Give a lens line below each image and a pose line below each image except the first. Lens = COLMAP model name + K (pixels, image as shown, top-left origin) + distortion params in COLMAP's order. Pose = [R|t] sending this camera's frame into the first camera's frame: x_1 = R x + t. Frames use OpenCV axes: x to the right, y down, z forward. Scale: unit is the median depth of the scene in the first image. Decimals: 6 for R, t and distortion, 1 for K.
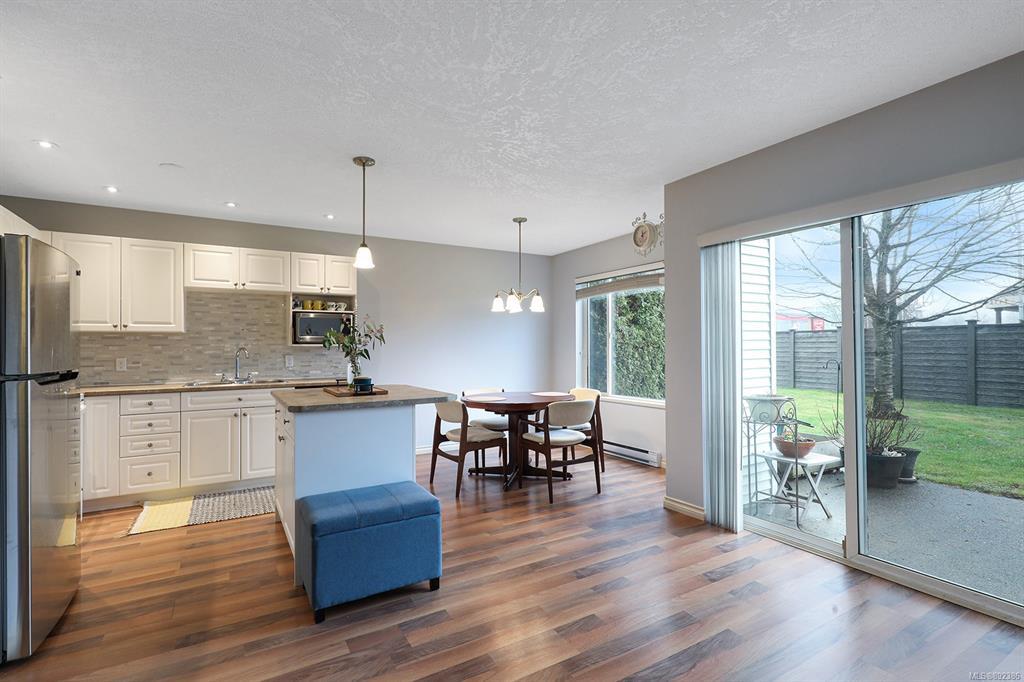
lens RADIAL K [[490.2, 0, 512.0], [0, 490.2, 337.5], [0, 0, 1]] dist [-0.000636, -0.000061]
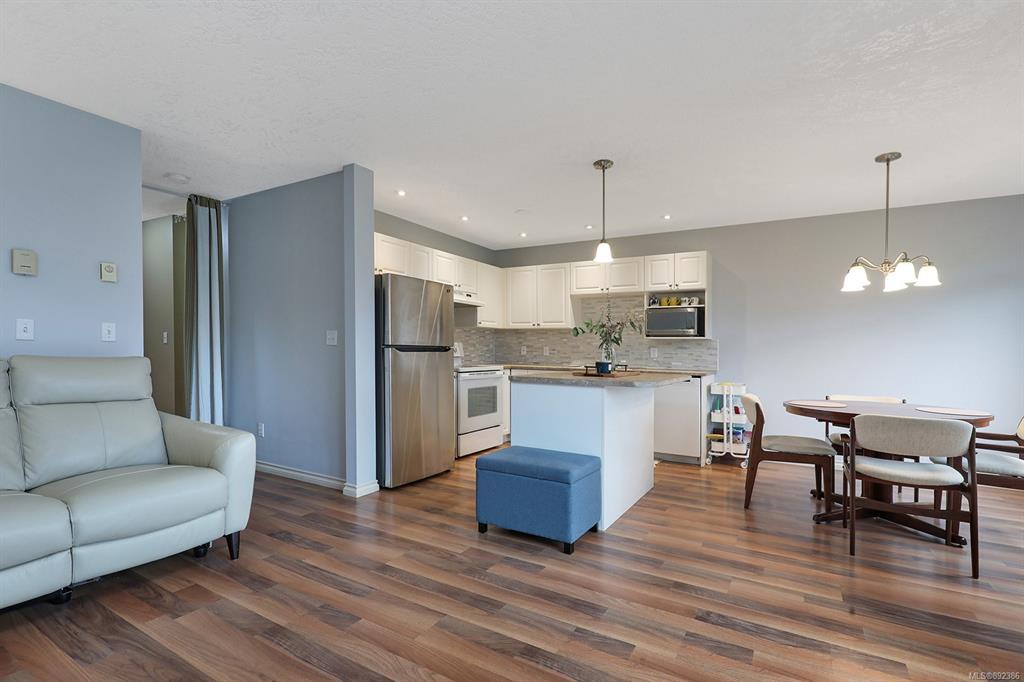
lens RADIAL K [[460.5, 0, 513.6], [0, 460.5, 350.6], [0, 0, 1]] dist [-0.001868, -0.000419]
pose [[0.492401, 0.015667, -0.870228, 0.371053], [0.000023, 0.999838, 0.018014, 0.028627], [0.870369, -0.008890, 0.492320, 0.227712]]
